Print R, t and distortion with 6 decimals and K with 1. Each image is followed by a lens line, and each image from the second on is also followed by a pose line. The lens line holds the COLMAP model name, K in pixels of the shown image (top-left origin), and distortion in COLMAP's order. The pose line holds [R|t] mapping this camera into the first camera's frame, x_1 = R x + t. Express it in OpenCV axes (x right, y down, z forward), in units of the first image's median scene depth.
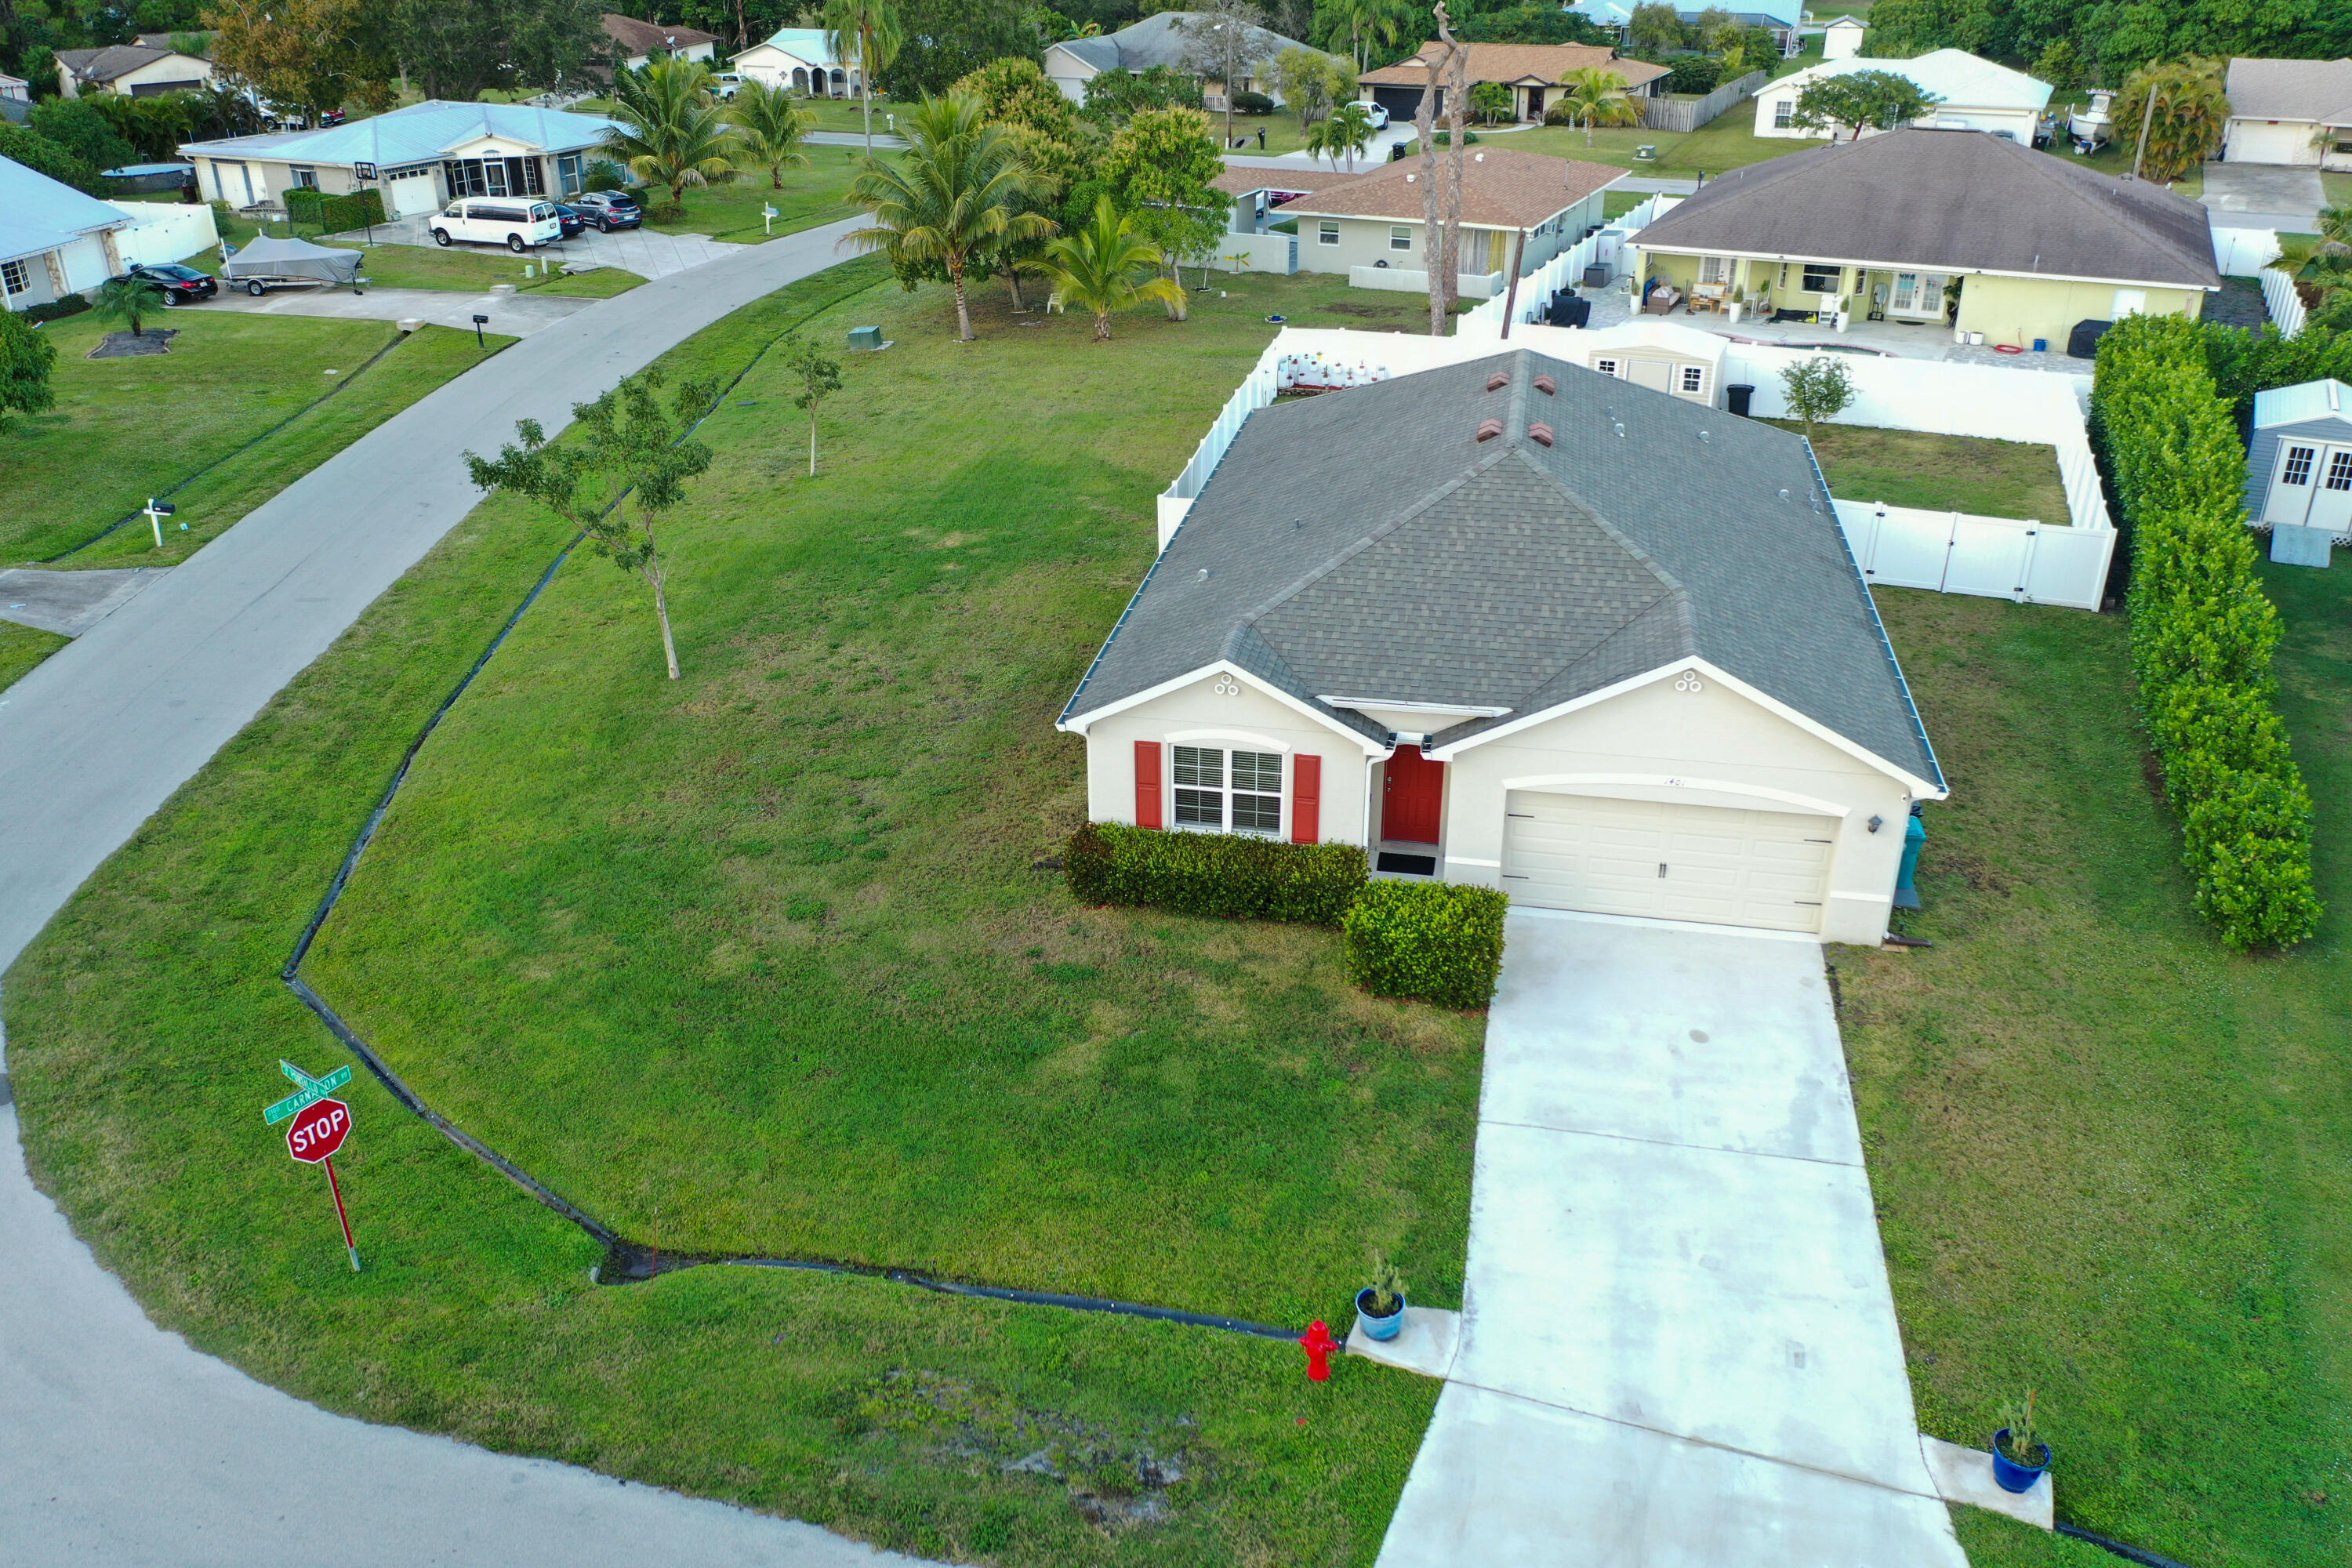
lens RADIAL K [[1853.0, 0, 1161.1], [0, 1853.0, 796.5], [0, 0, 1]] dist [-0.010153, -0.000637]
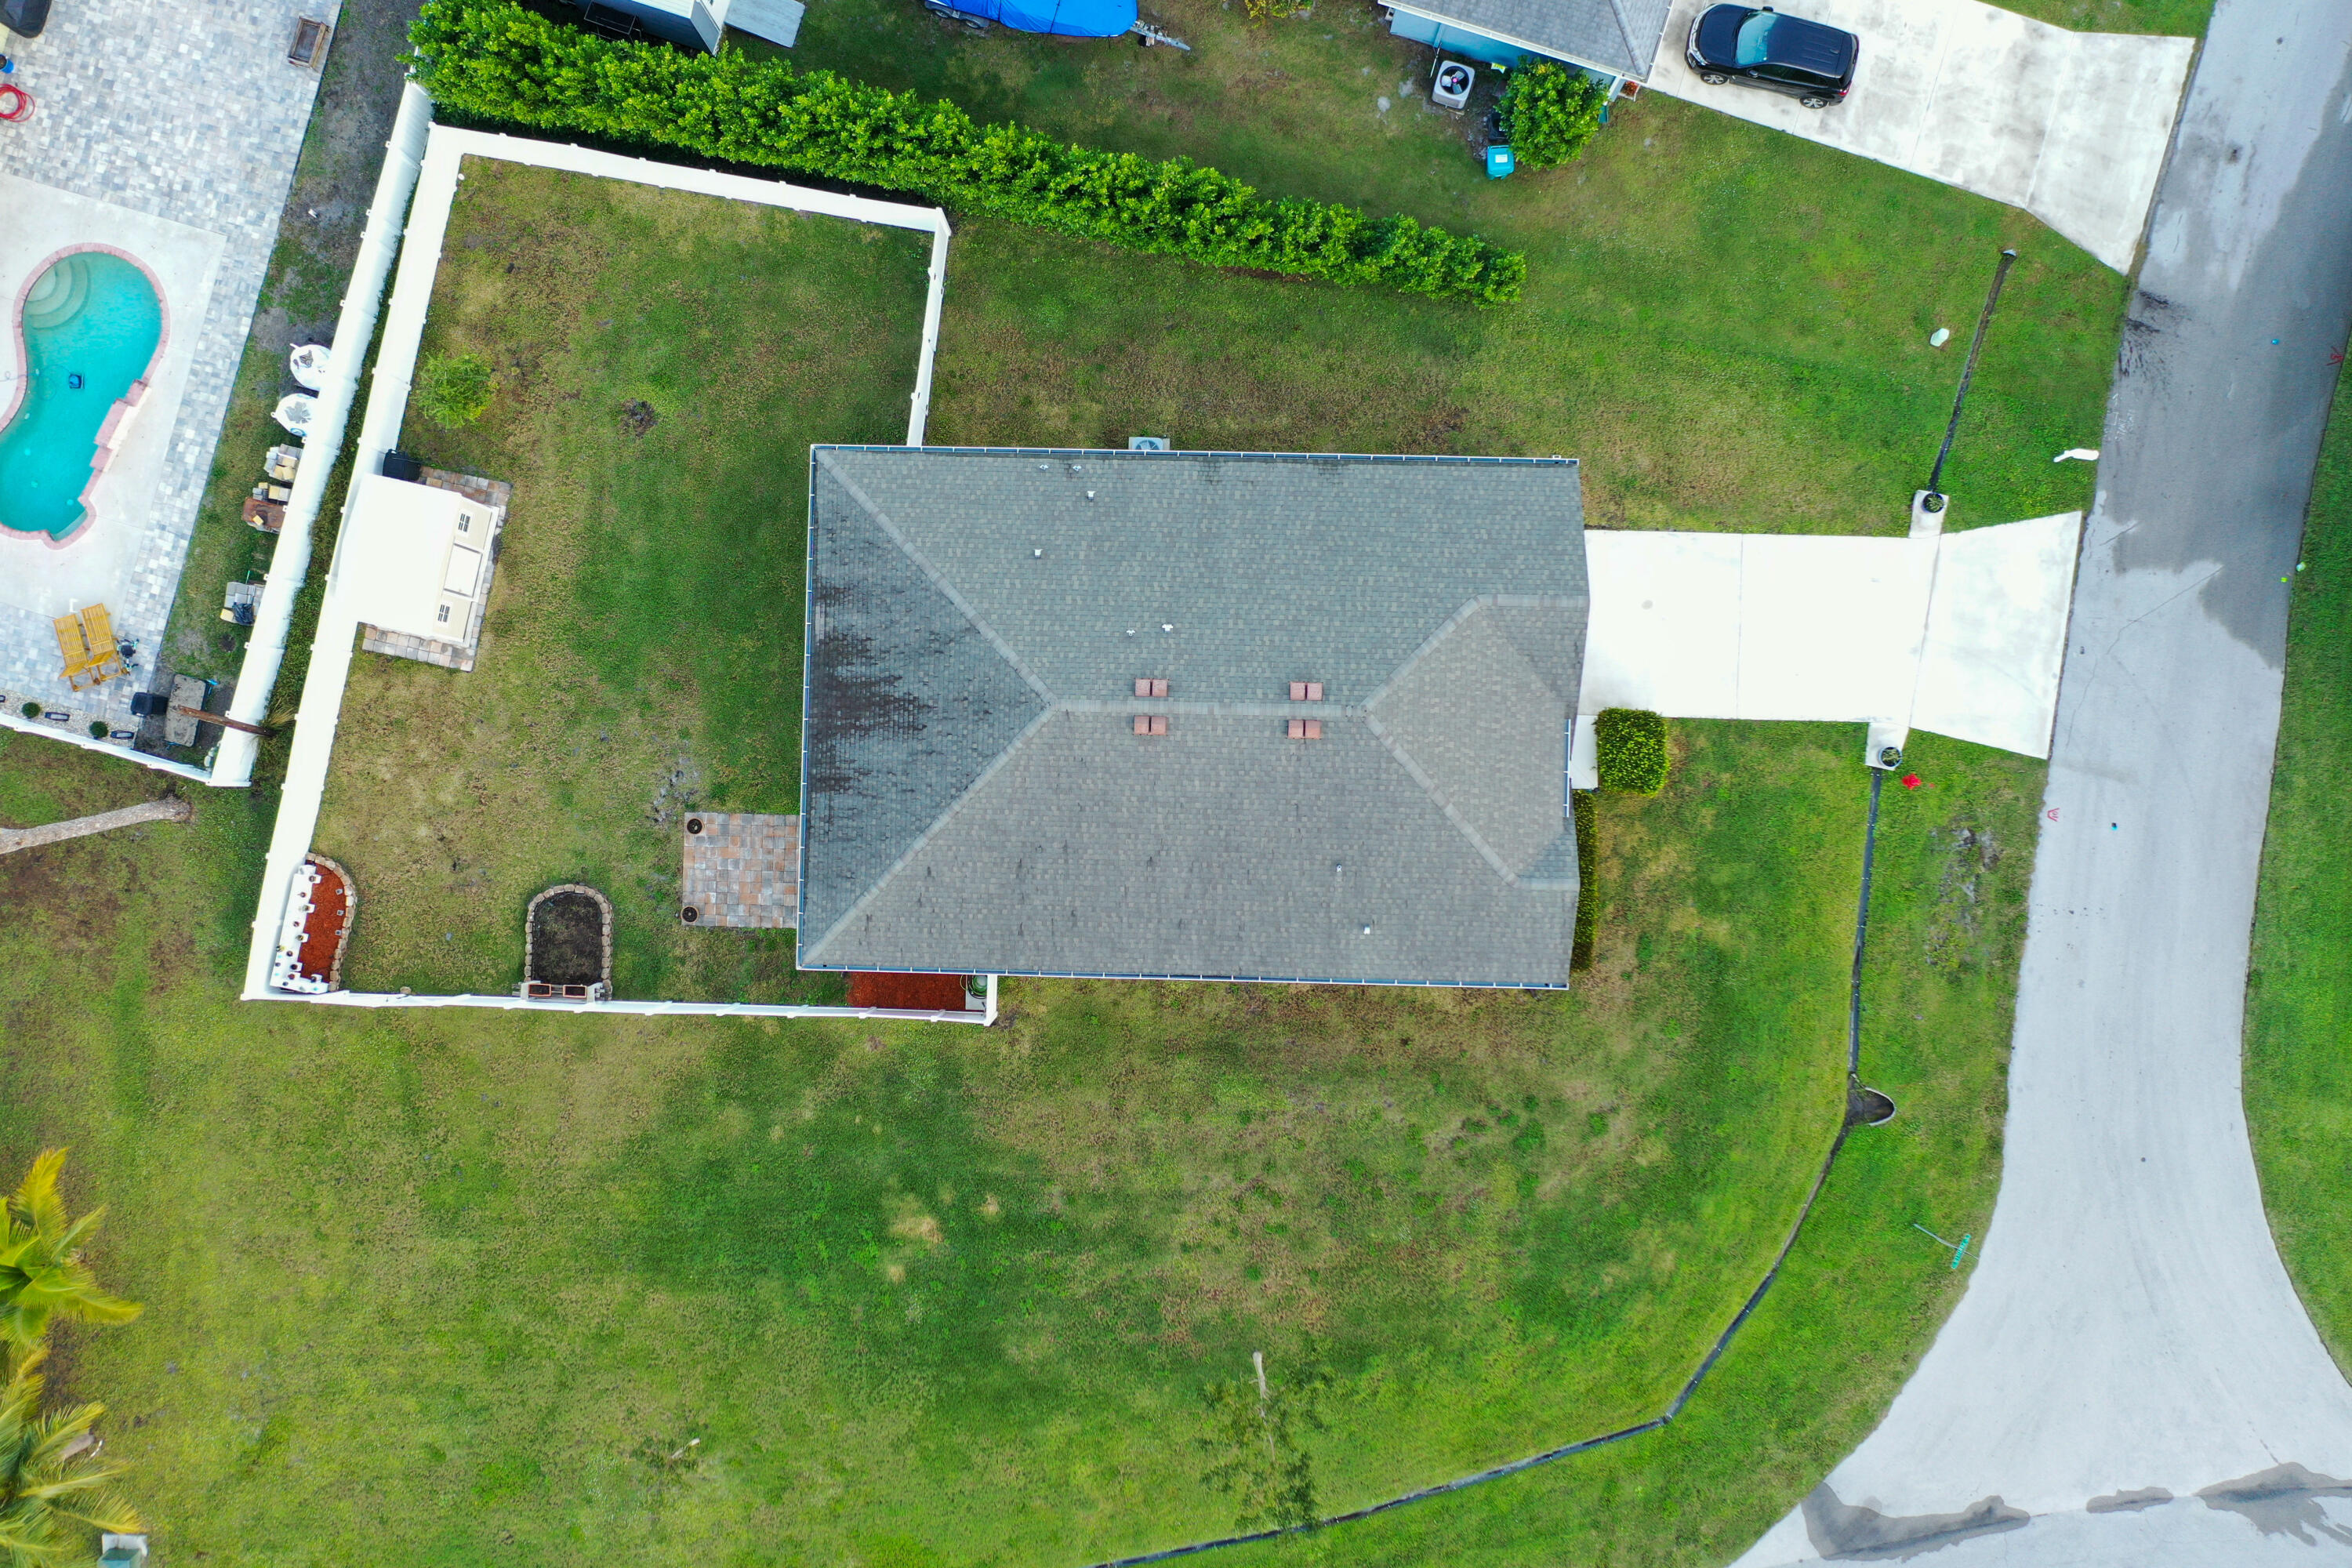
lens RADIAL K [[1853.0, 0, 1167.3], [0, 1853.0, 780.8], [0, 0, 1]] dist [-0.010153, -0.000637]
pose [[-0.177466, -0.983925, 0.019947, 0.150198], [0.451225, -0.063339, 0.890159, -1.614487], [-0.874587, 0.166973, 0.455212, 0.551261]]
